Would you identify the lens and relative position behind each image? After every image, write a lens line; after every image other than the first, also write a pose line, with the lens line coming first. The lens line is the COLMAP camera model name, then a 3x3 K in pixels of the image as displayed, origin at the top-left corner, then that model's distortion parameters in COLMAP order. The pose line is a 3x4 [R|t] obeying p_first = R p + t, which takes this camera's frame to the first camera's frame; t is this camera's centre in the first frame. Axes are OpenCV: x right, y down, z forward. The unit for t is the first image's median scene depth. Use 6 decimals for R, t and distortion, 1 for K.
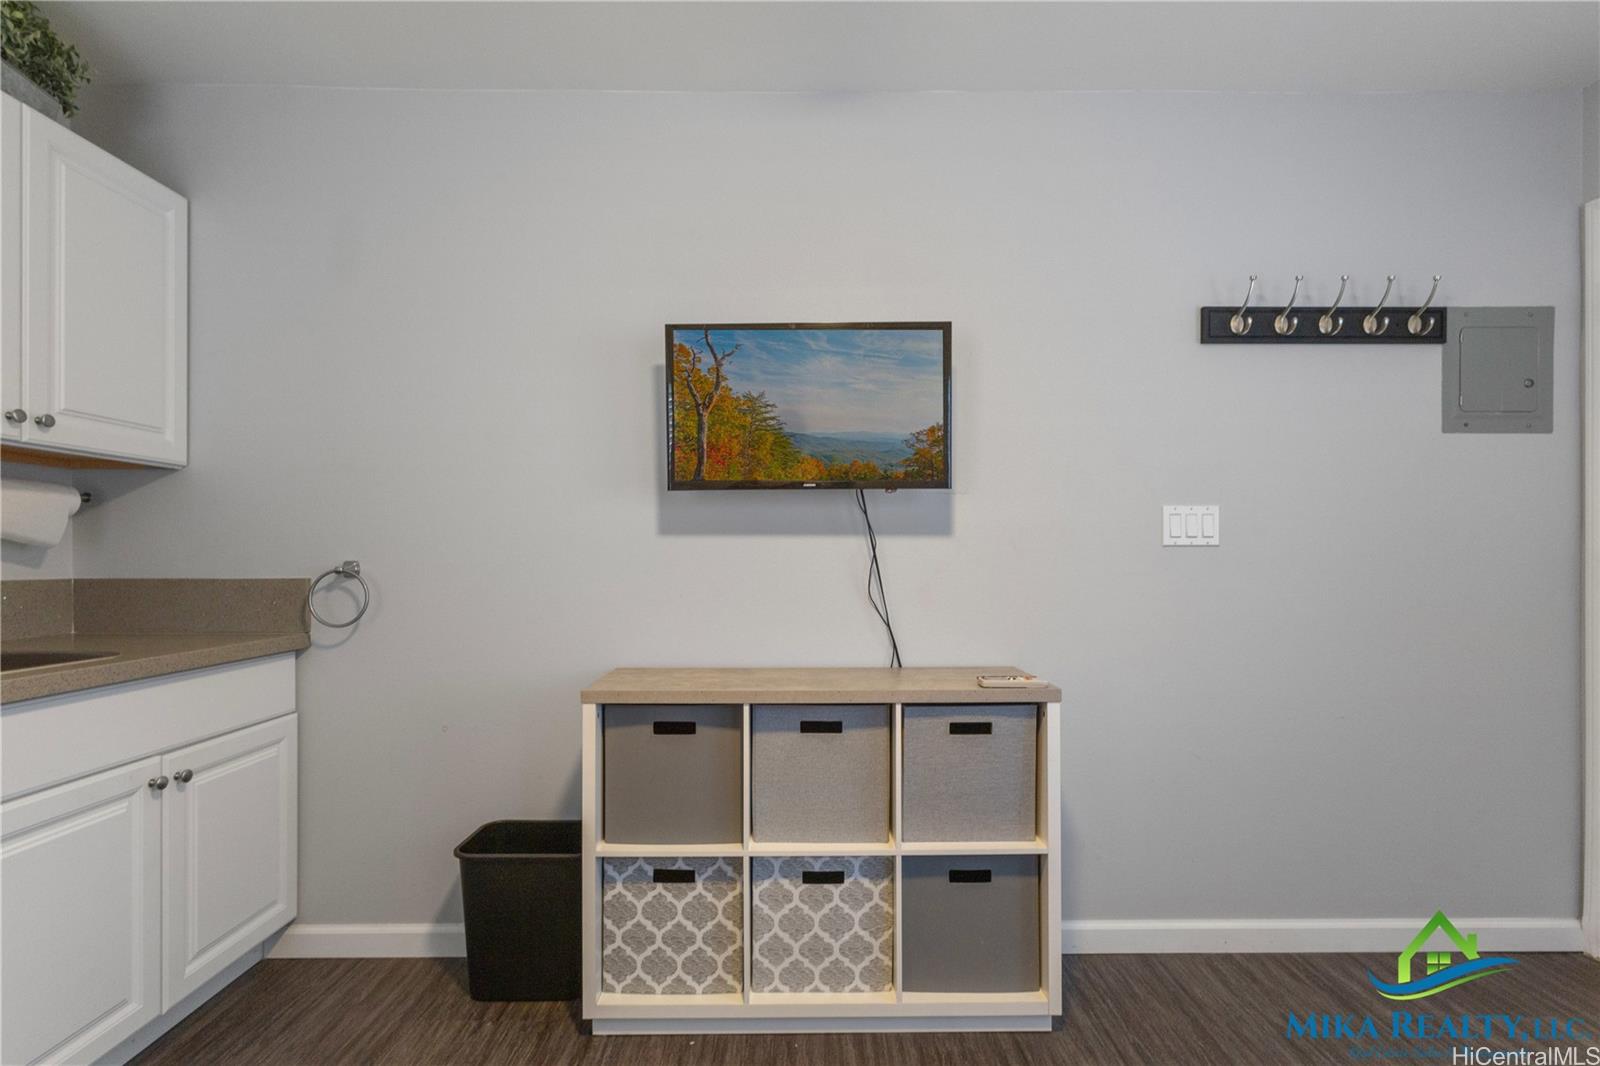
lens RADIAL K [[736.0, 0, 792.6], [0, 736.0, 560.5], [0, 0, 1]] dist [0.003981, 0.001096]
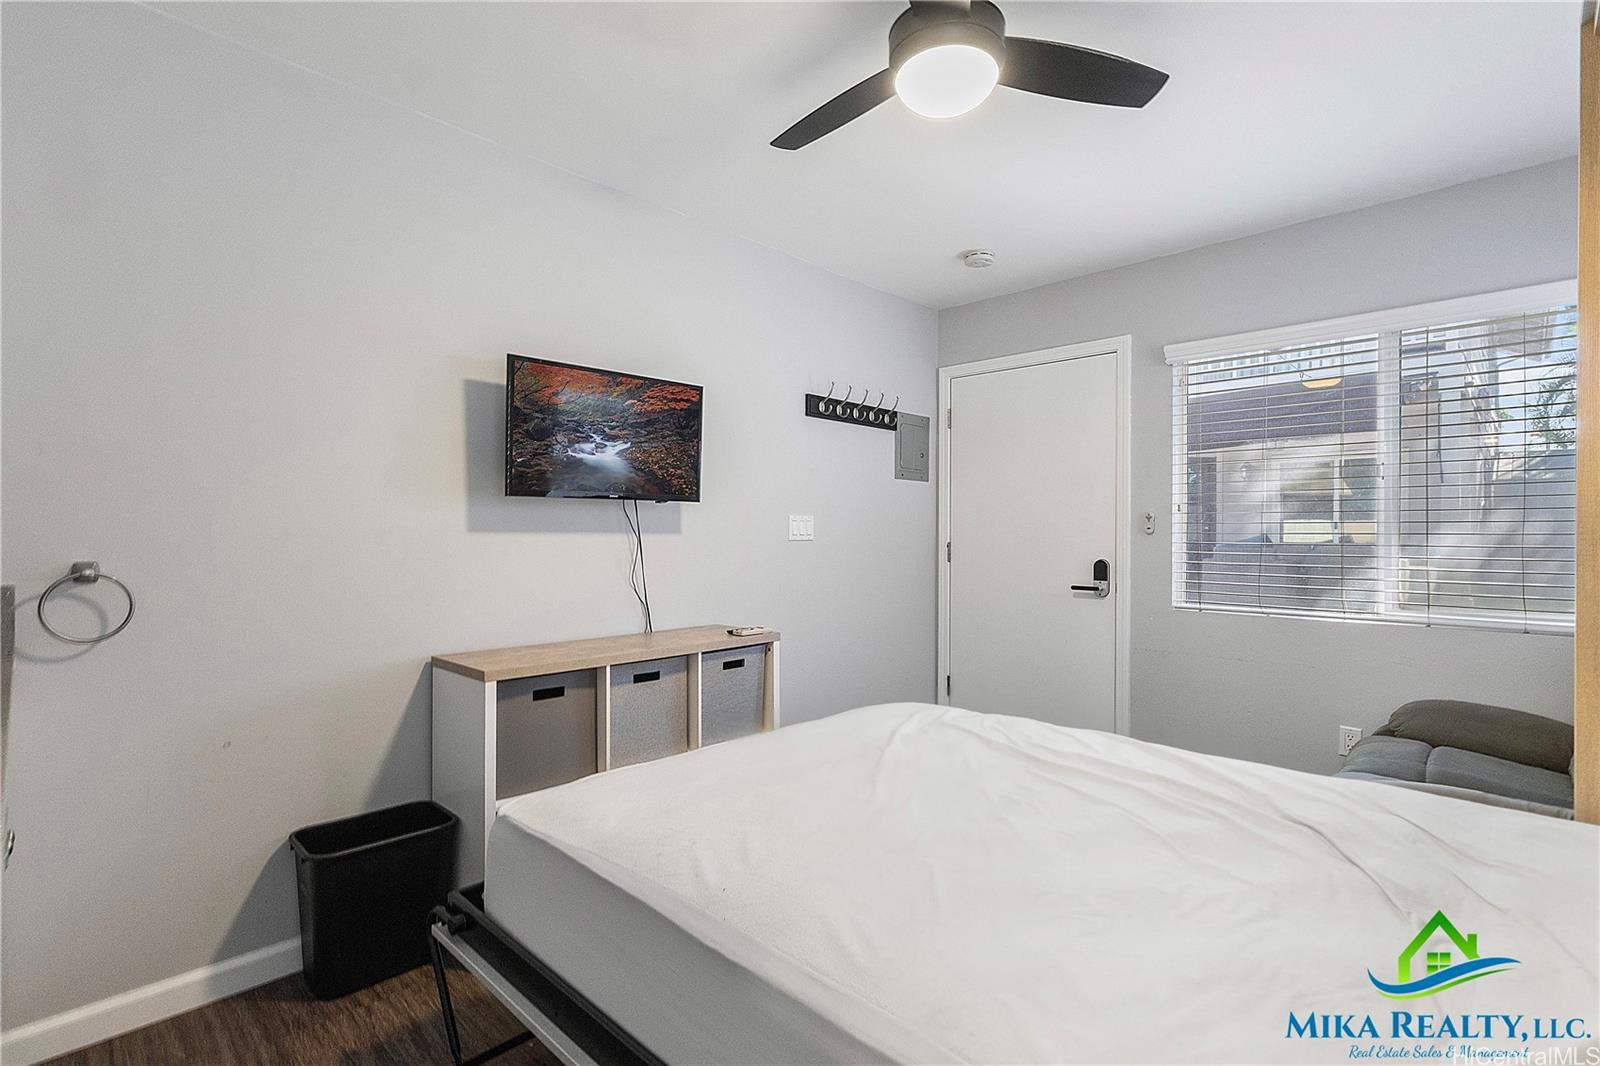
lens RADIAL K [[751.5, 0, 797.6], [0, 751.5, 536.7], [0, 0, 1]] dist [0.002894, 0.000328]
pose [[0.698346, 0.000252, 0.715760, -0.765369], [-0.003090, 0.999992, 0.002663, -0.038242], [-0.715754, -0.004071, 0.698341, -0.169701]]
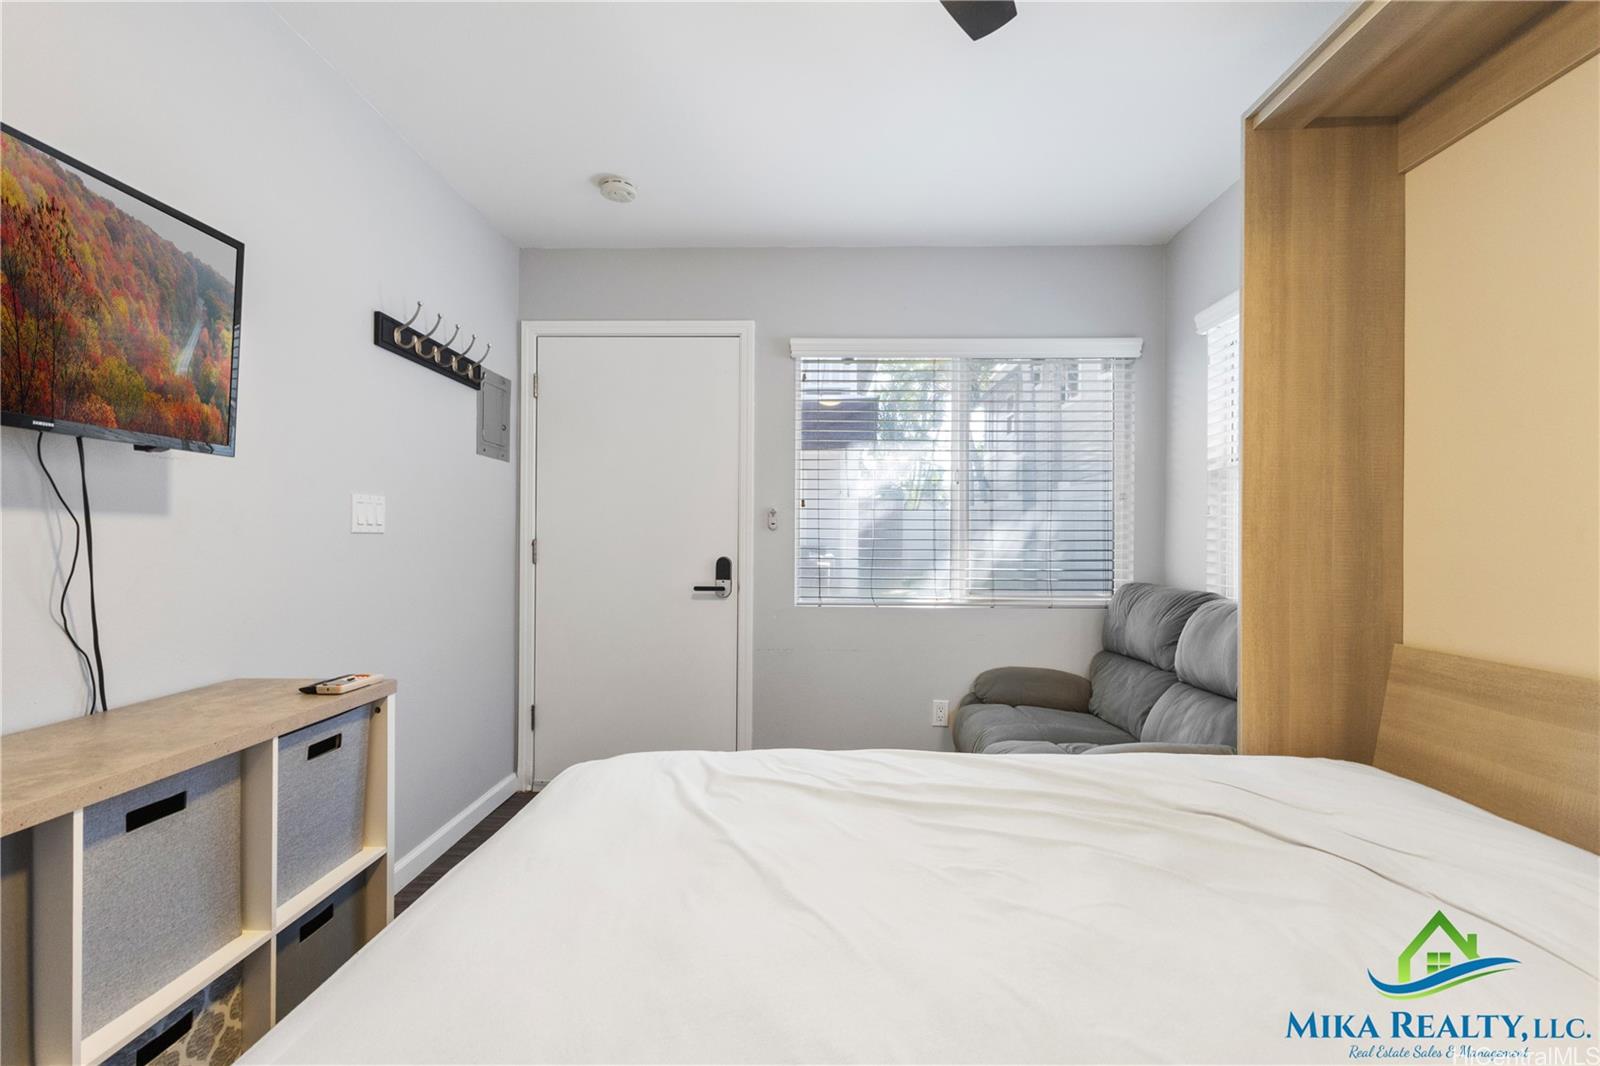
lens RADIAL K [[743.2, 0, 795.7], [0, 743.2, 537.7], [0, 0, 1]] dist [0.003086, 0.000086]
pose [[0.030488, 0.005988, 0.999517, -0.601540], [-0.004516, 0.999973, -0.005853, -0.011689], [-0.999525, -0.004336, 0.030515, 0.424881]]
